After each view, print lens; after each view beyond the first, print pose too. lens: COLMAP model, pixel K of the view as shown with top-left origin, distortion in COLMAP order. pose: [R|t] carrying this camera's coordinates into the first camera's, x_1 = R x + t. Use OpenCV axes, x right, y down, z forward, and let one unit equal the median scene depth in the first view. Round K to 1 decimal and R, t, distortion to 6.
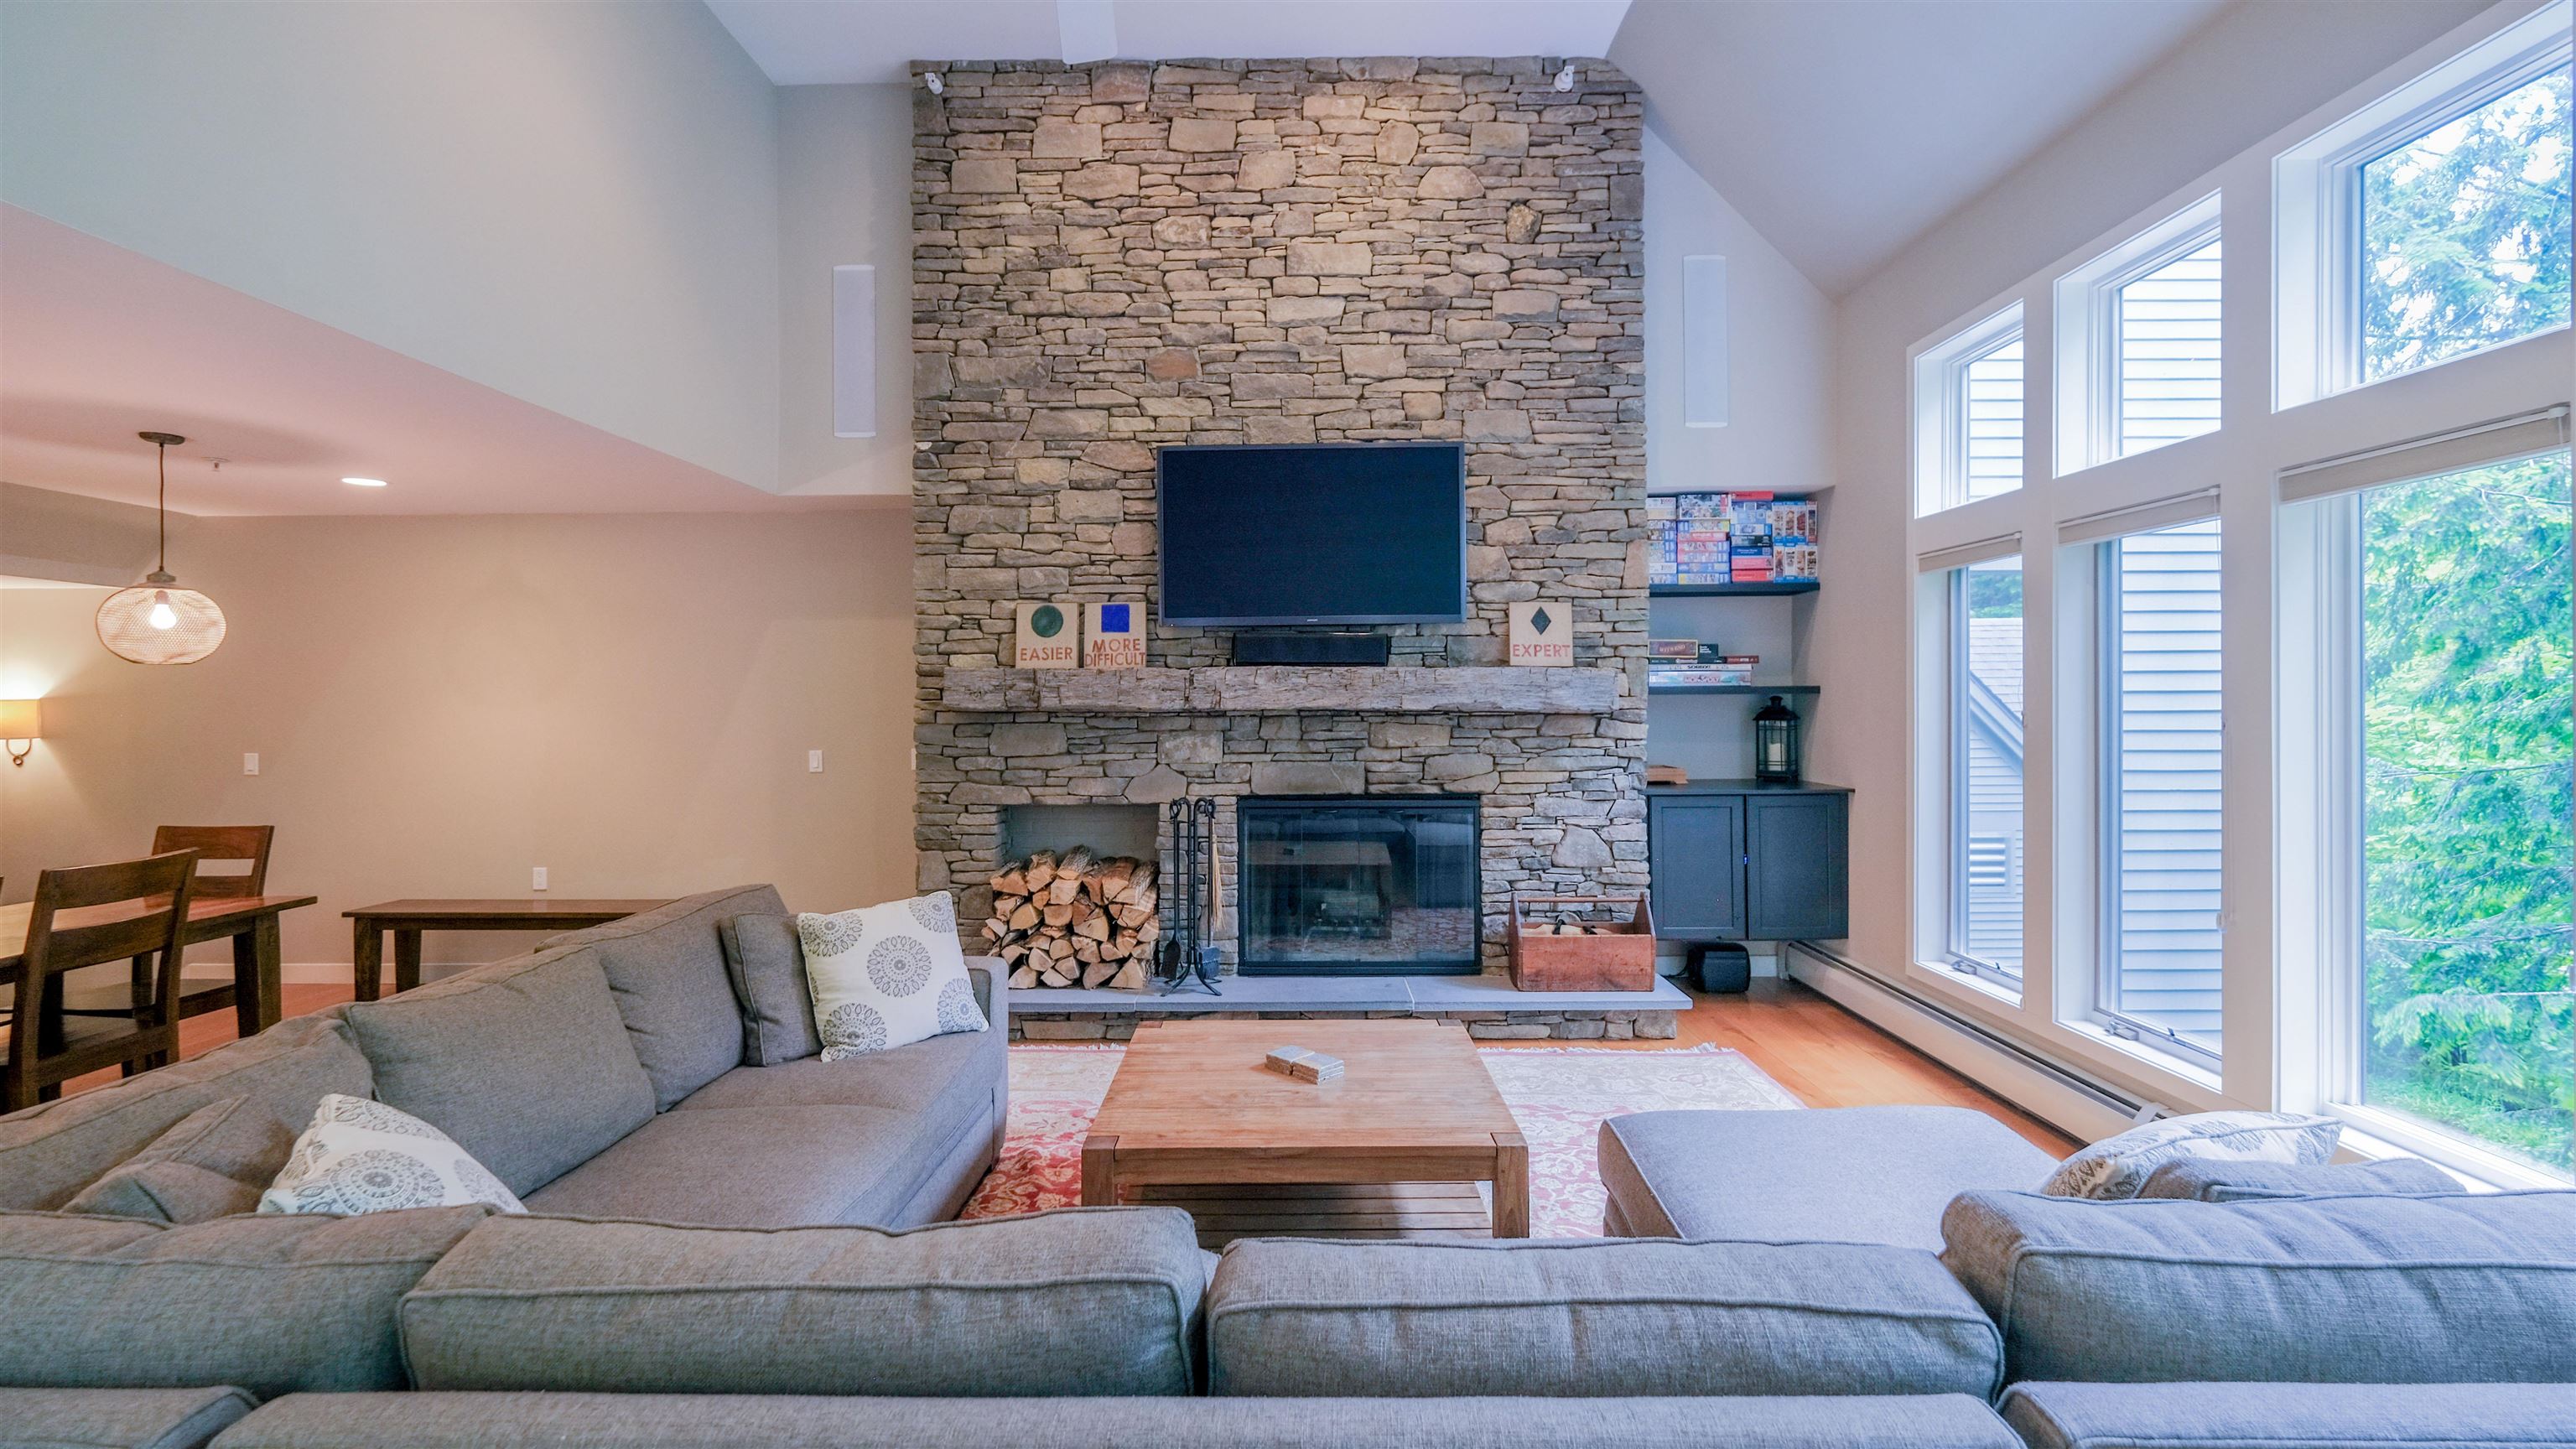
lens RADIAL K [[1134.6, 0, 1292.8], [0, 1134.6, 690.6], [0, 0, 1]] dist [0.001153, 0.000171]
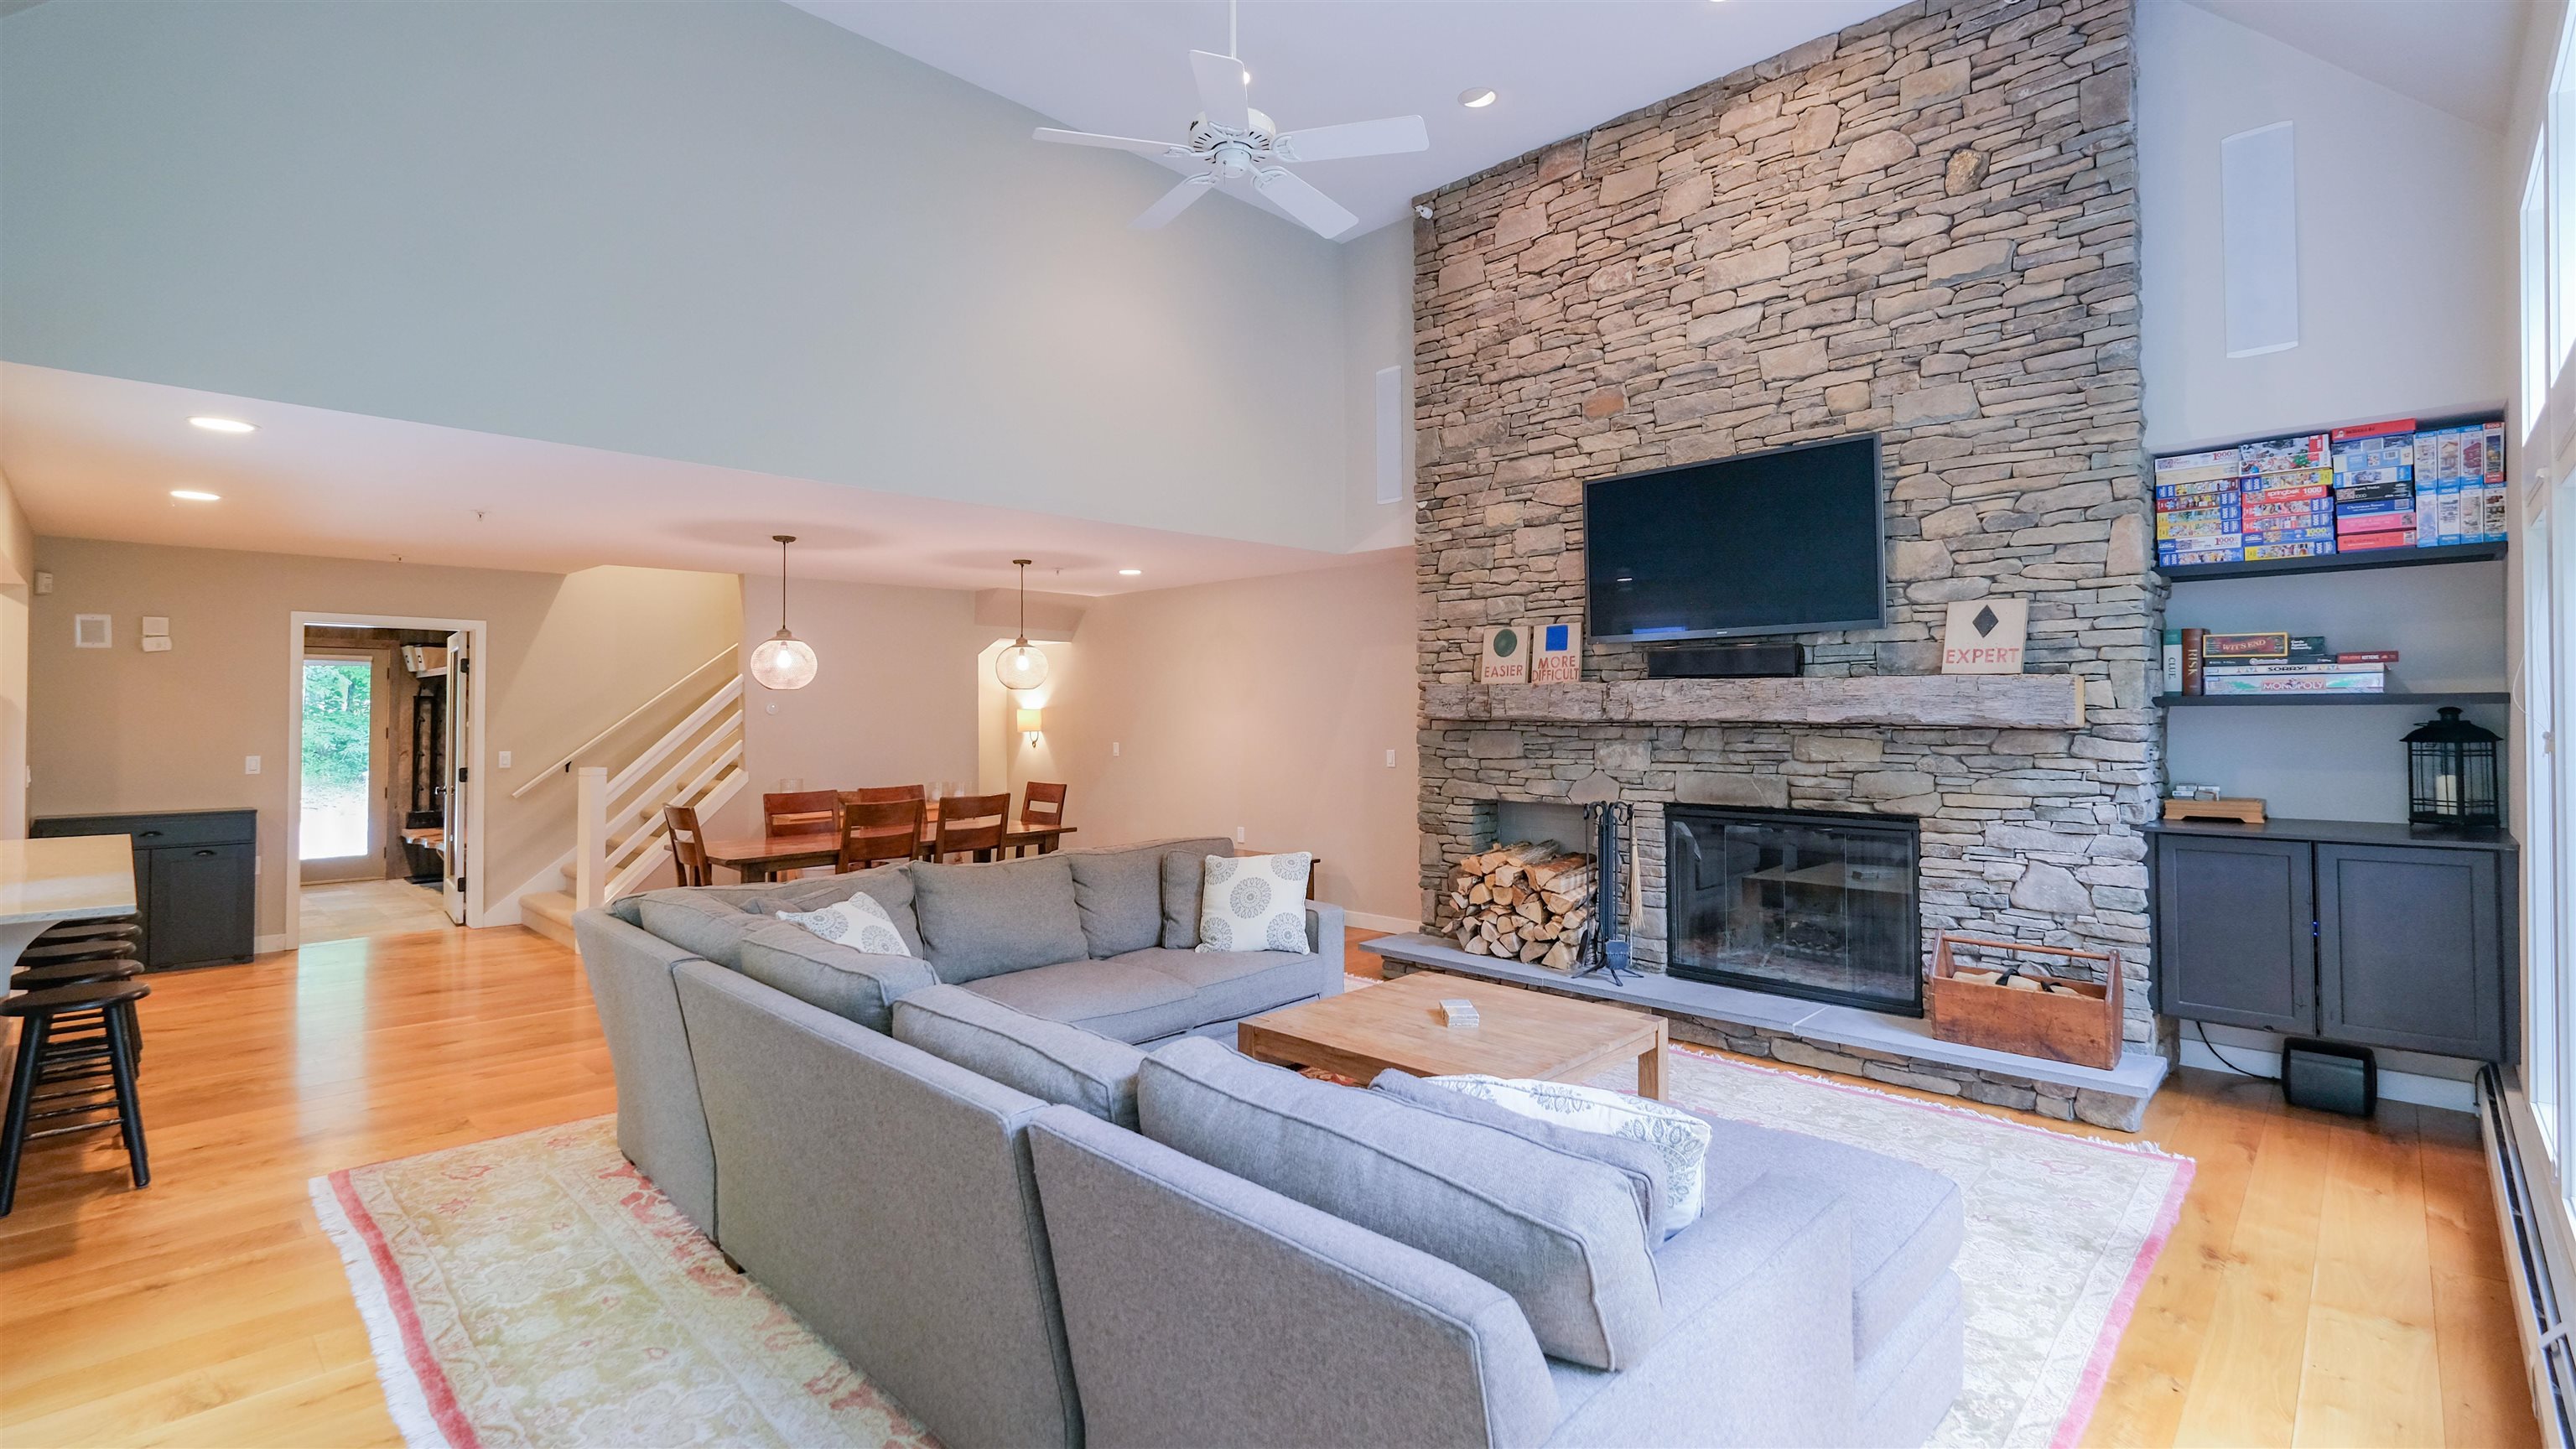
lens RADIAL K [[1156.9, 0, 1281.4], [0, 1156.9, 688.8], [0, 0, 1]] dist [-0.002024, -0.000225]
pose [[0.716970, -0.010431, -0.697026, 0.443210], [0.004179, 0.999934, -0.010666, -0.002518], [0.697092, 0.004735, 0.716966, -0.009938]]
